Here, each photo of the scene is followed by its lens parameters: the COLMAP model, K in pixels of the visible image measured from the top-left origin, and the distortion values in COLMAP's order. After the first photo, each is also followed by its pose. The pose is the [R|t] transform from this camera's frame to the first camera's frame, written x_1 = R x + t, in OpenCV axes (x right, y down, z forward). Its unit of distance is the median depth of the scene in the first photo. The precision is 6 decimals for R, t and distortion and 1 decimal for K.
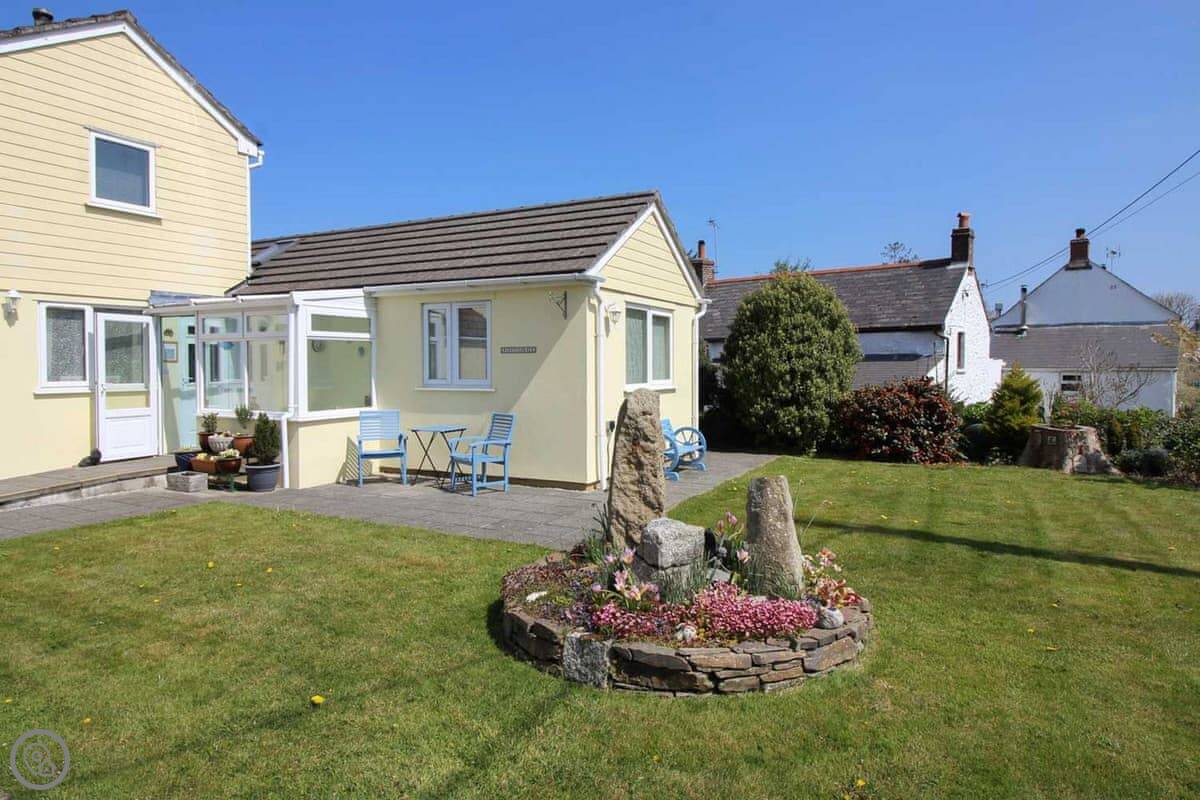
lens RADIAL K [[712.3, 0, 600.8], [0, 712.3, 383.3], [0, 0, 1]] dist [0.001749, -0.000505]
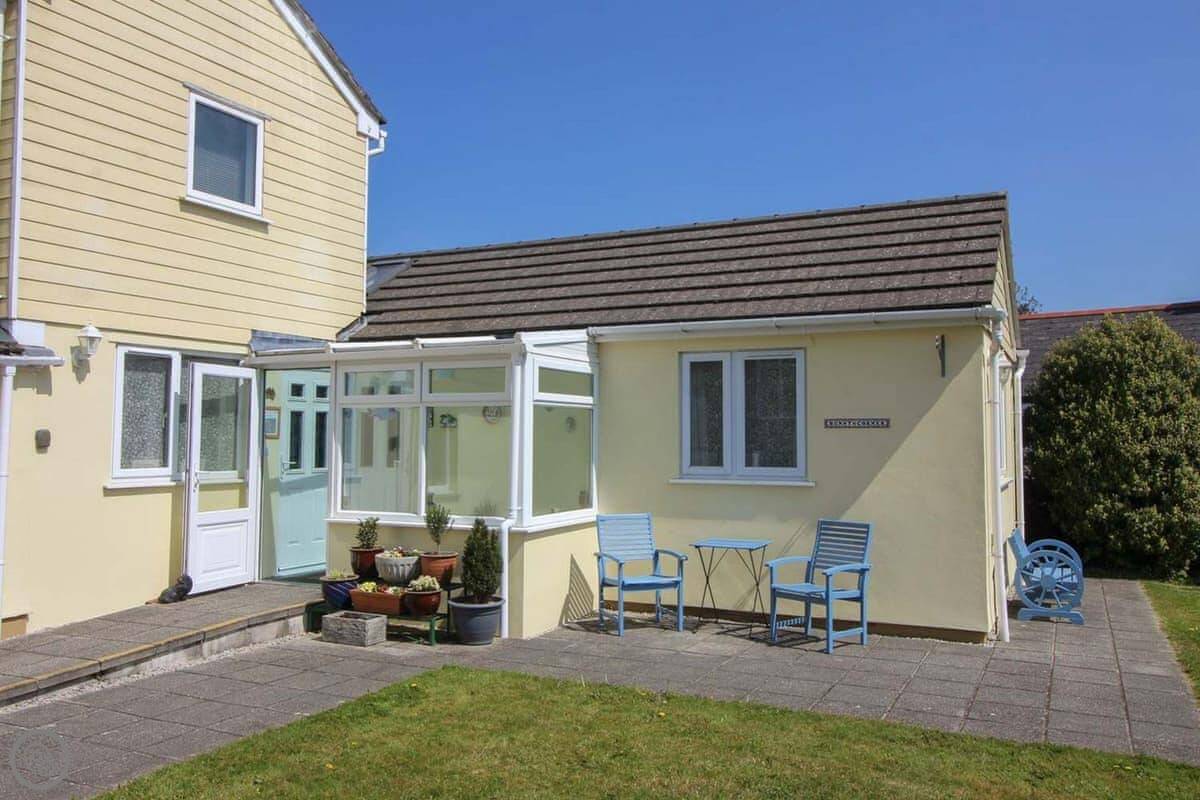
lens RADIAL K [[940.5, 0, 615.2], [0, 940.5, 386.7], [0, 0, 1]] dist [0.018097, -0.000594]
pose [[0.999491, 0.007010, 0.031114, -0.330185], [-0.004439, 0.996627, -0.081950, -0.007418], [-0.031583, 0.081770, 0.996151, 0.123685]]
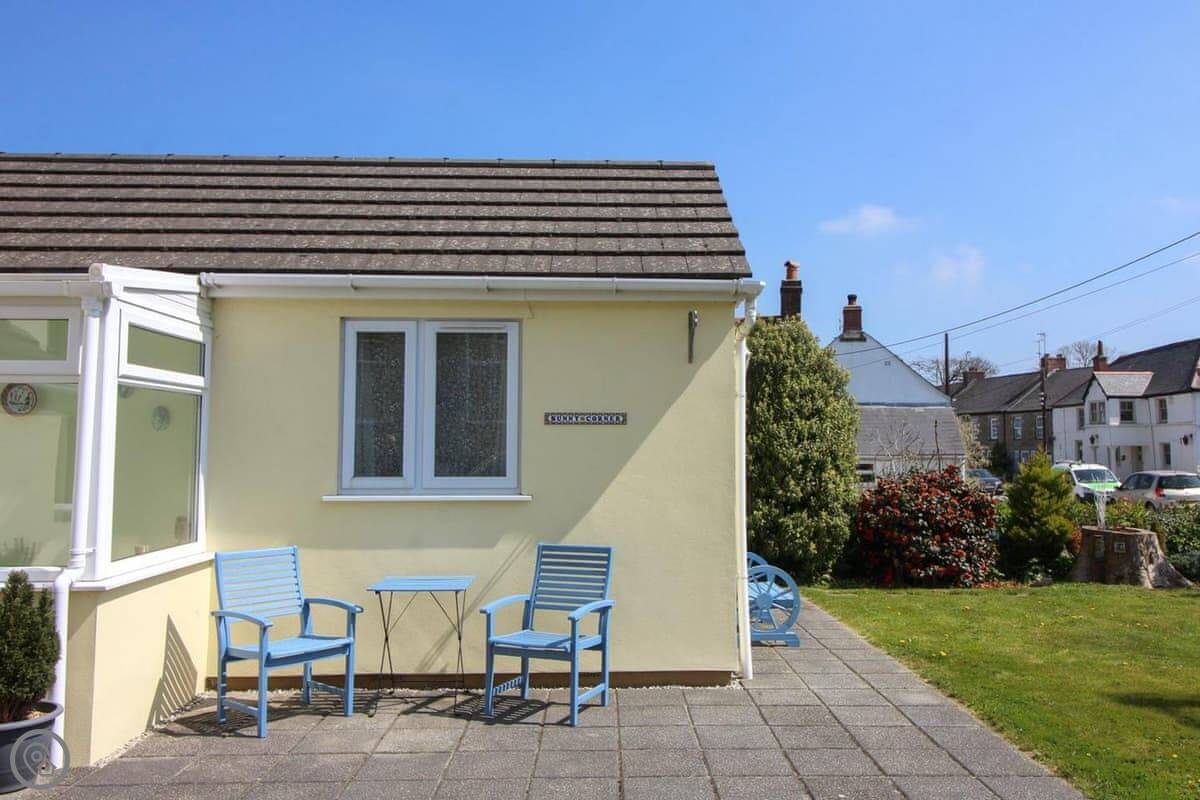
lens RADIAL K [[968.0, 0, 633.5], [0, 968.0, 385.0], [0, 0, 1]] dist [0.016331, -0.006514]
pose [[0.867790, 0.036693, 0.495574, -0.391570], [0.009878, 0.995799, -0.091027, -0.006289], [-0.496832, 0.083888, 0.863783, 0.337710]]
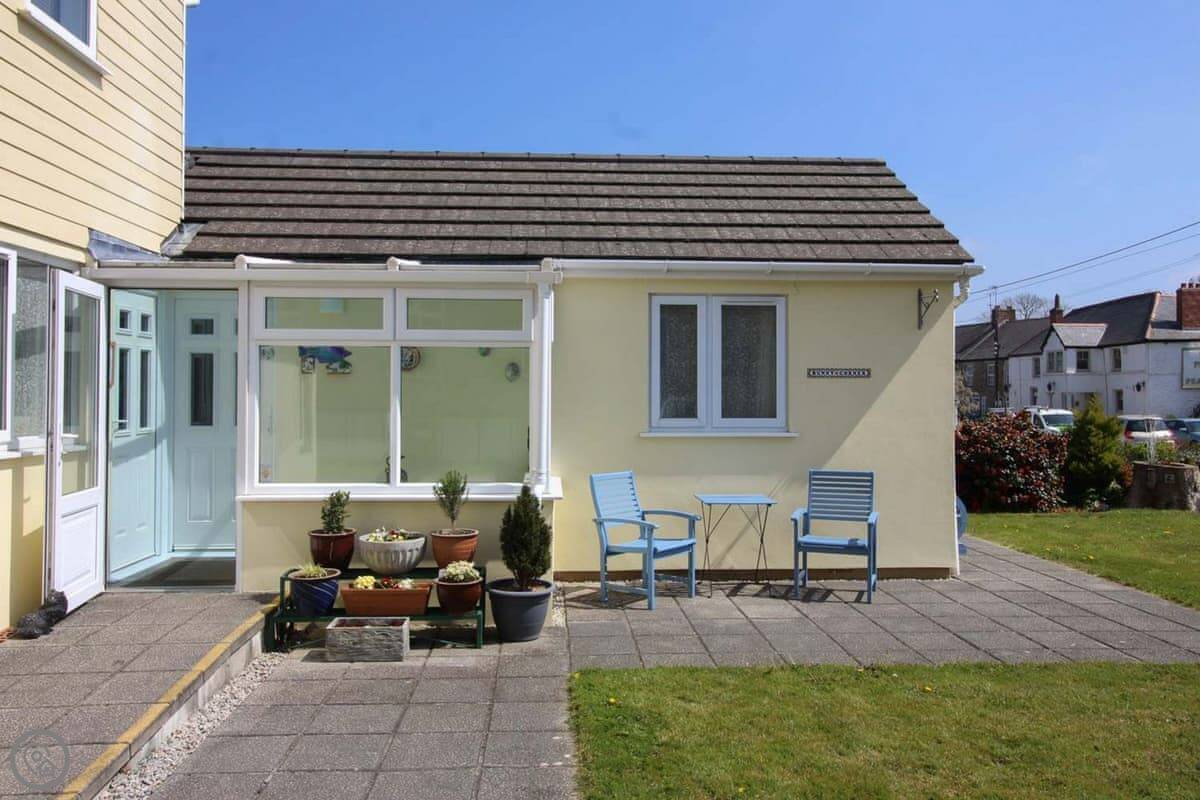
lens RADIAL K [[930.7, 0, 599.0], [0, 930.7, 381.0], [0, 0, 1]] dist [0.011730, 0.001260]
pose [[0.859298, 0.012387, 0.511326, -0.674152], [0.009212, 0.999170, -0.039685, -0.006624], [-0.511393, 0.038812, 0.858470, 0.336662]]
